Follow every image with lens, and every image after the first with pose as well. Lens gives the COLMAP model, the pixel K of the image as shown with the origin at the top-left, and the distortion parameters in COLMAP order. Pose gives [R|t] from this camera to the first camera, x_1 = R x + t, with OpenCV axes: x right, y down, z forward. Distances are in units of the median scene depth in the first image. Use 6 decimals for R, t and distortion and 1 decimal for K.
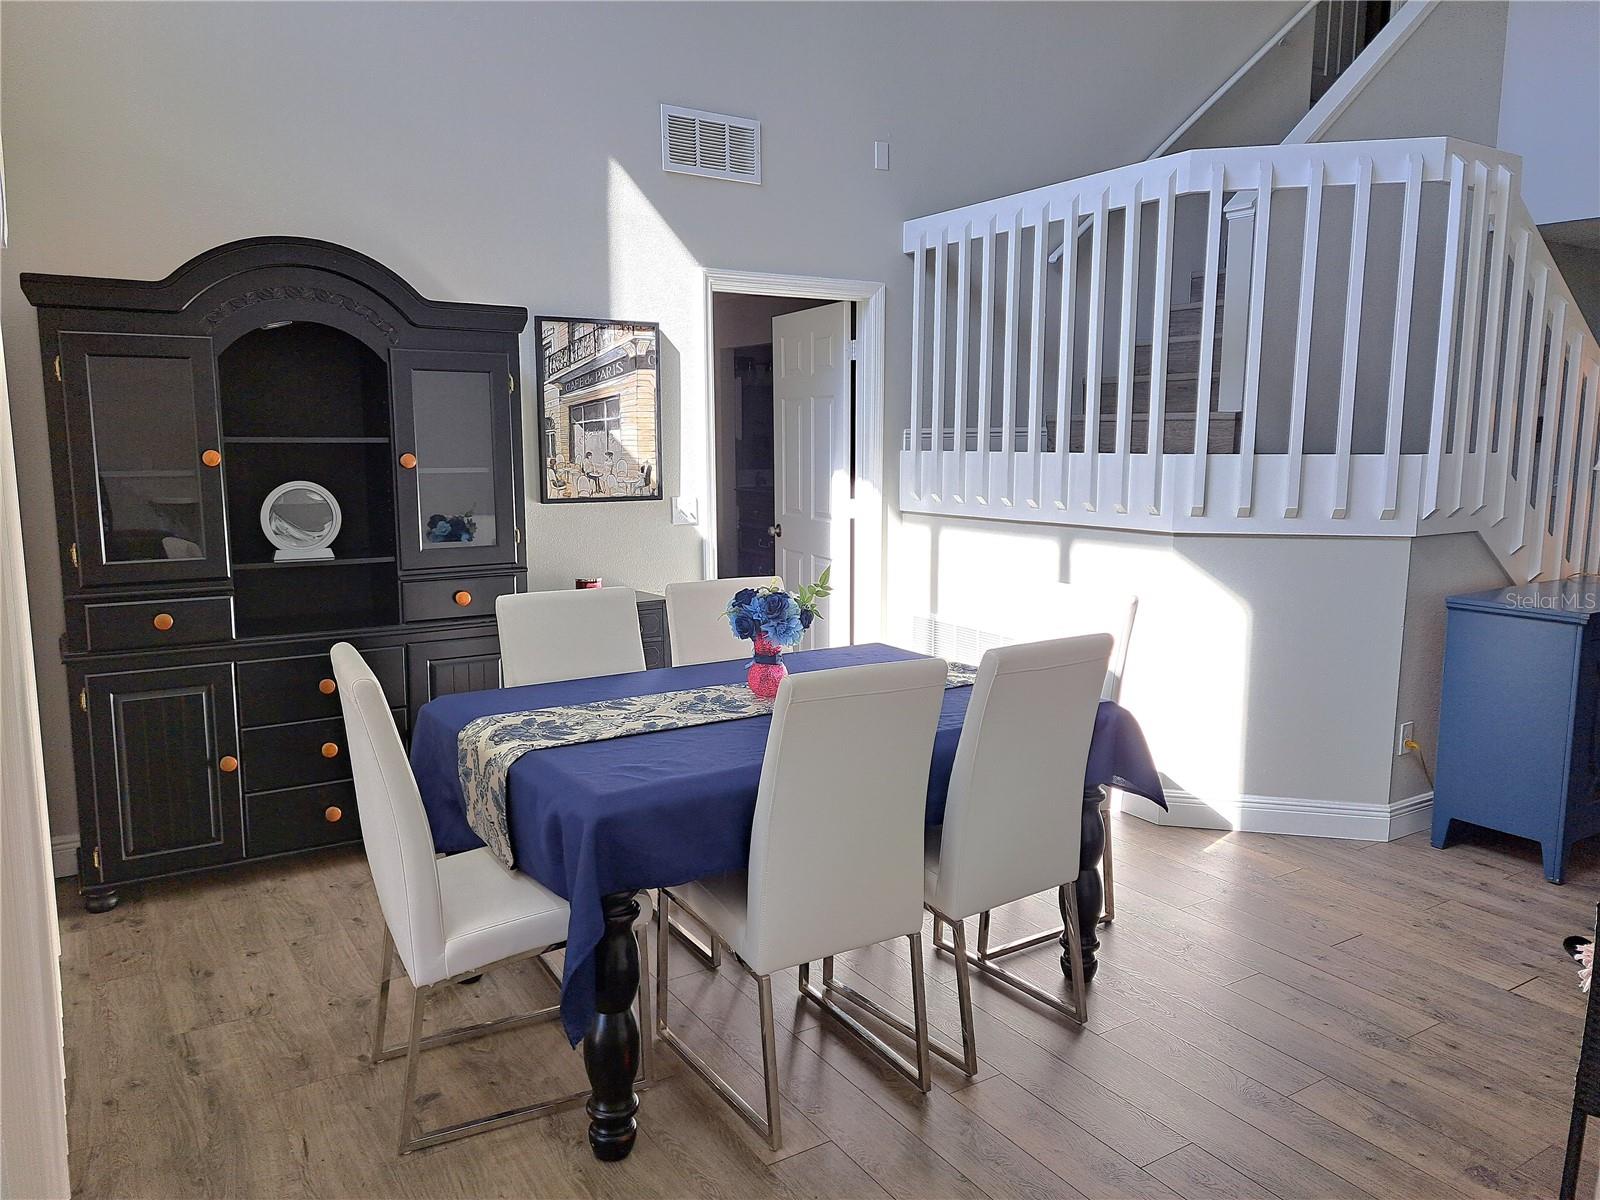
lens RADIAL K [[1159.7, 0, 805.7], [0, 1159.7, 600.3], [0, 0, 1]] dist [0.080385, -0.084272]
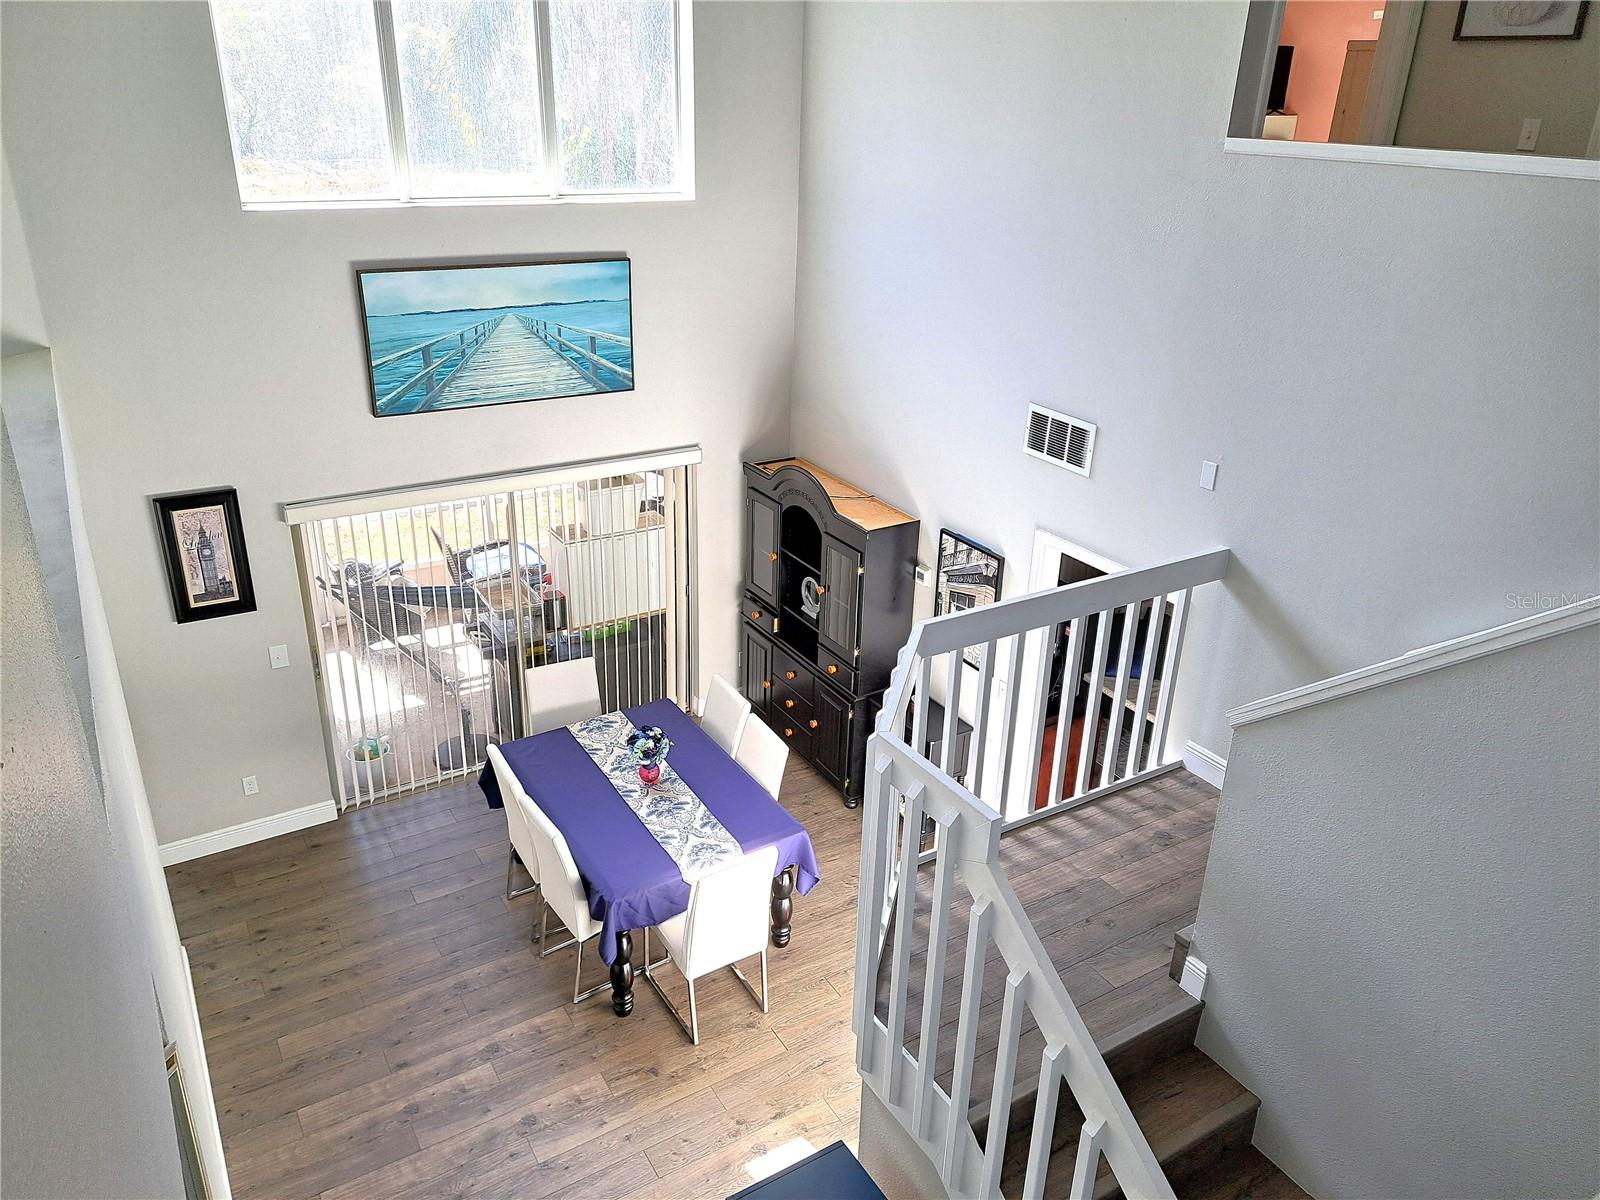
lens RADIAL K [[1159.7, 0, 792.5], [0, 1159.7, 592.1], [0, 0, 1]] dist [0.080385, -0.084272]
pose [[-0.054815, 0.402254, -0.913886, 1.095031], [-0.165487, 0.898944, 0.405603, -0.698029], [0.984687, 0.173469, 0.017292, 0.762664]]
